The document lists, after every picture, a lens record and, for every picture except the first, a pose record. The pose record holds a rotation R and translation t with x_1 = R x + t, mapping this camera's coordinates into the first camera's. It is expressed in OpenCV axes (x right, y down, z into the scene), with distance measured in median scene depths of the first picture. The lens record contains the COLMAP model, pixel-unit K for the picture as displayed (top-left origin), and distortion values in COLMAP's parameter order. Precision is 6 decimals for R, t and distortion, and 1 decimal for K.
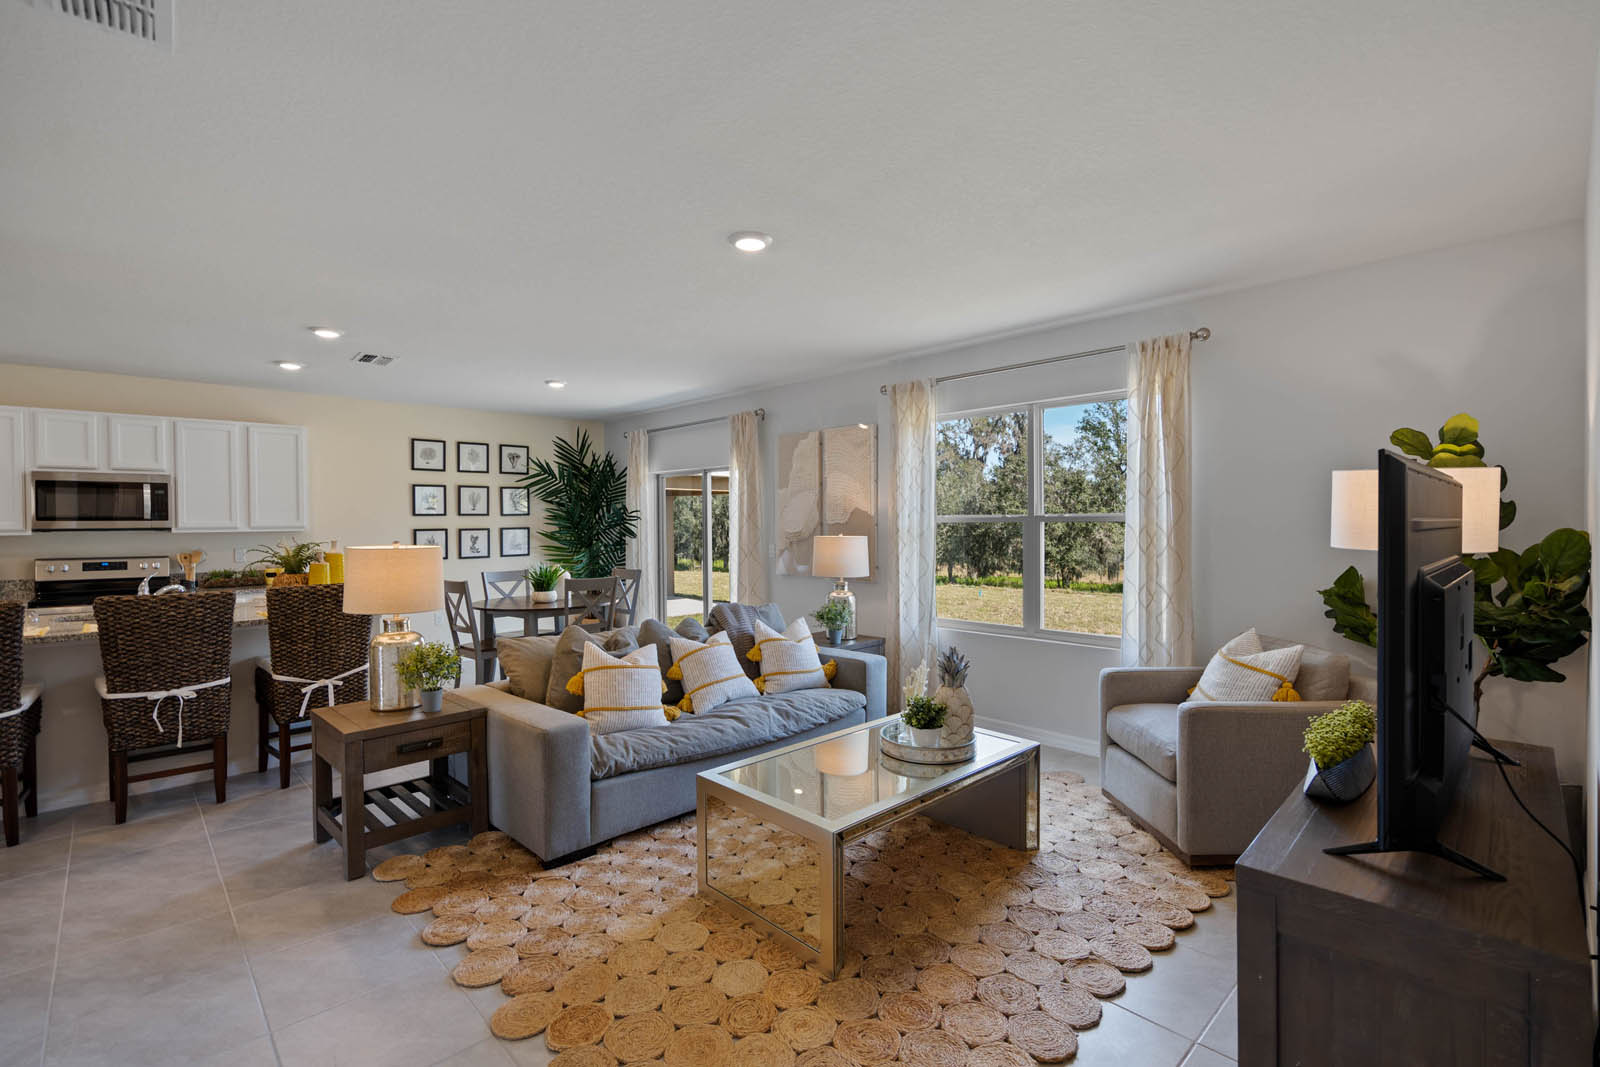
lens RADIAL K [[749.8, 0, 805.7], [0, 749.8, 526.2], [0, 0, 1]] dist [-0.003623, 0.001118]
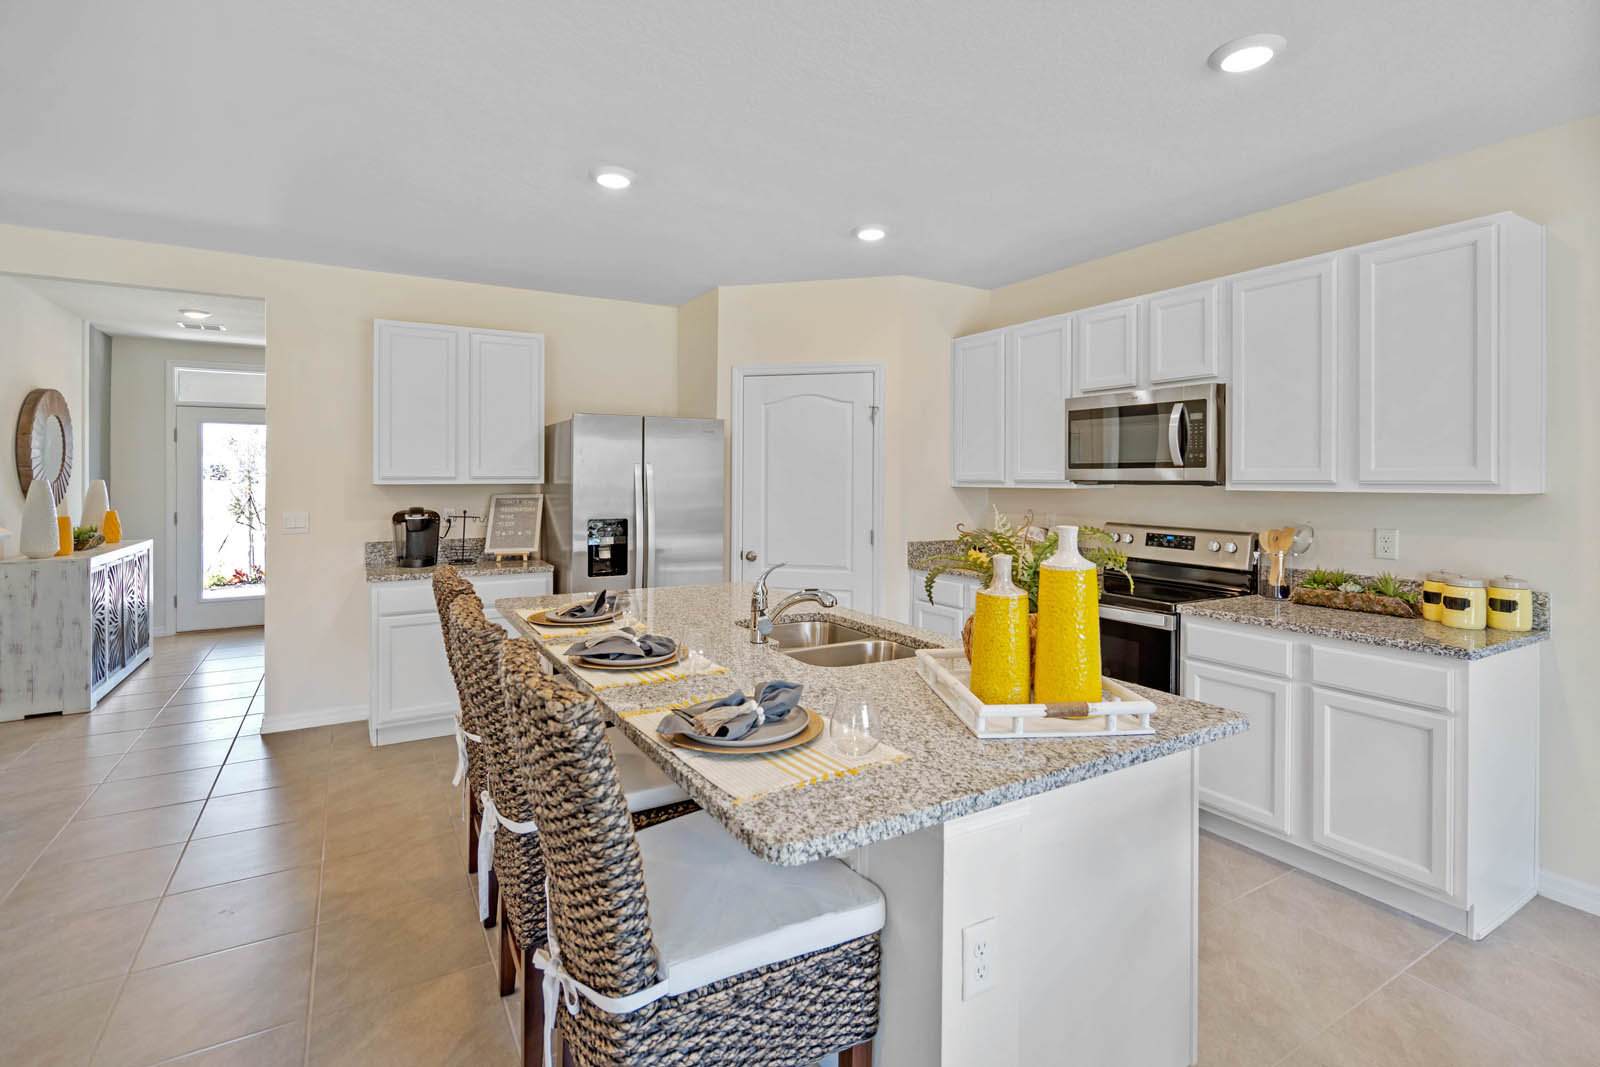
lens RADIAL K [[742.2, 0, 809.5], [0, 742.2, 480.4], [0, 0, 1]] dist [-0.007244, 0.004314]
pose [[-0.208208, 0.010708, -0.978026, -0.349286], [-0.008171, 0.999886, 0.012686, -0.003418], [0.978050, 0.010633, -0.208097, 1.087197]]
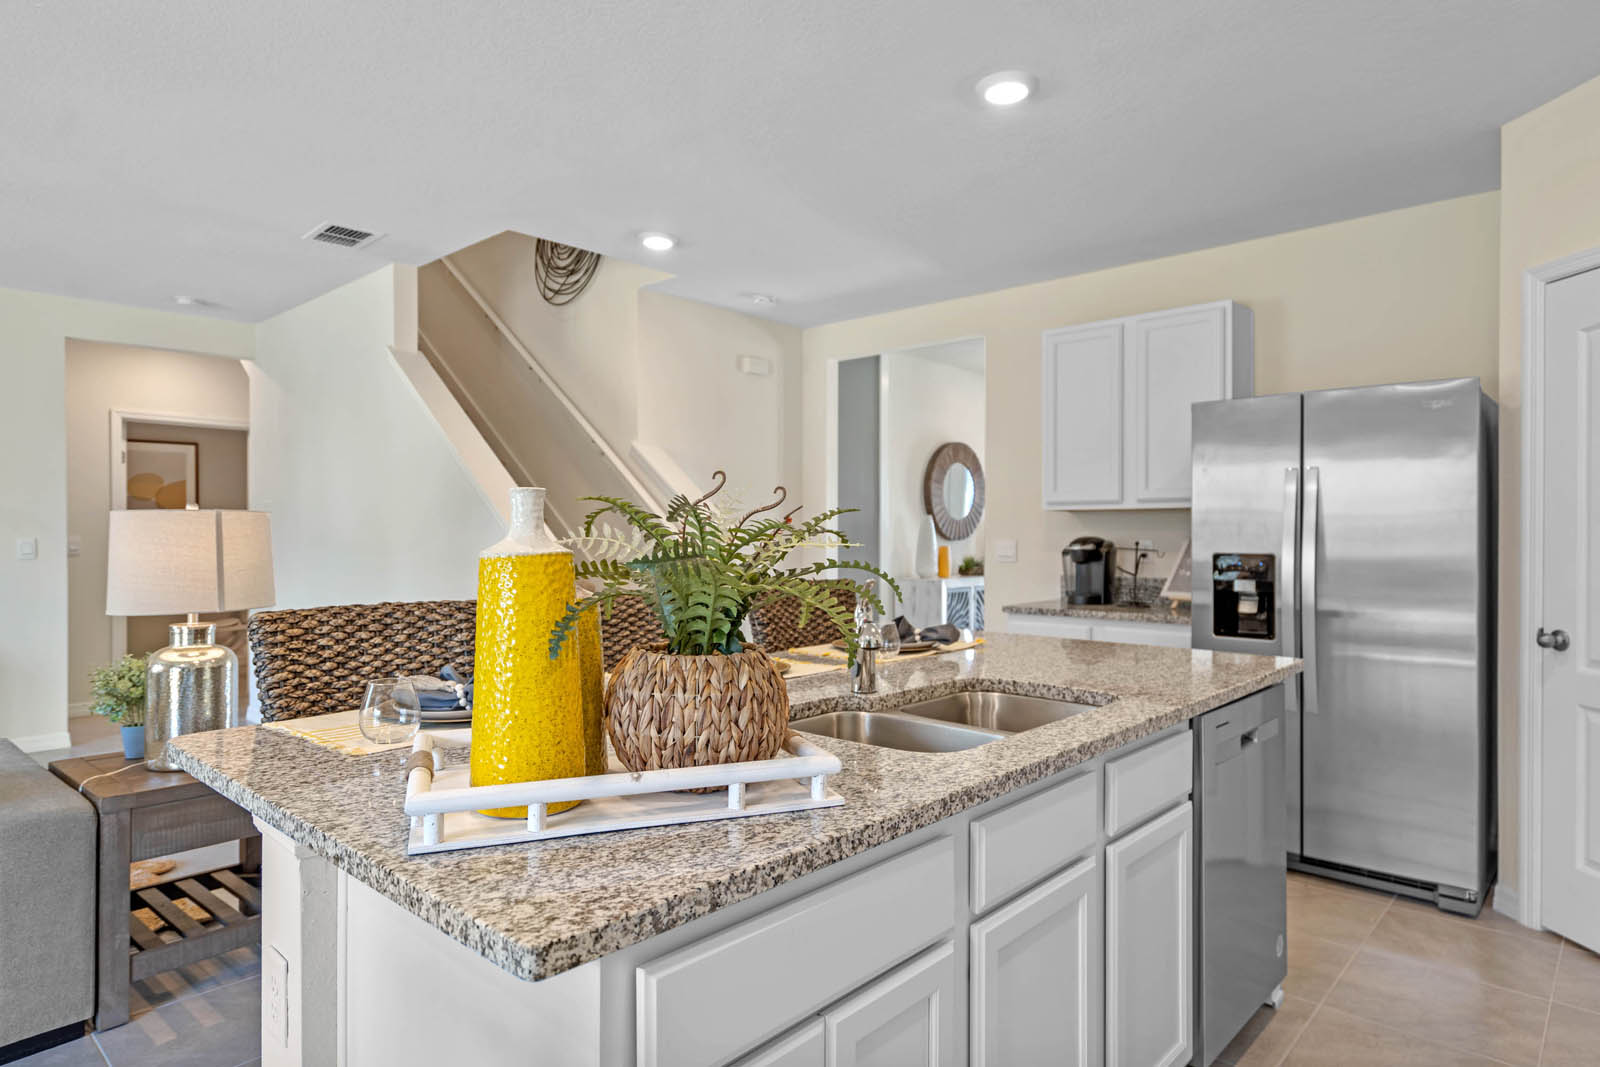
lens RADIAL K [[924.5, 0, 798.4], [0, 924.5, 540.3], [0, 0, 1]] dist [0.011359, -0.004305]
pose [[-0.996159, 0.008272, -0.087174, -0.766421], [0.006694, 0.999809, 0.018370, 0.030625], [0.087310, 0.017716, -0.996024, 1.400381]]
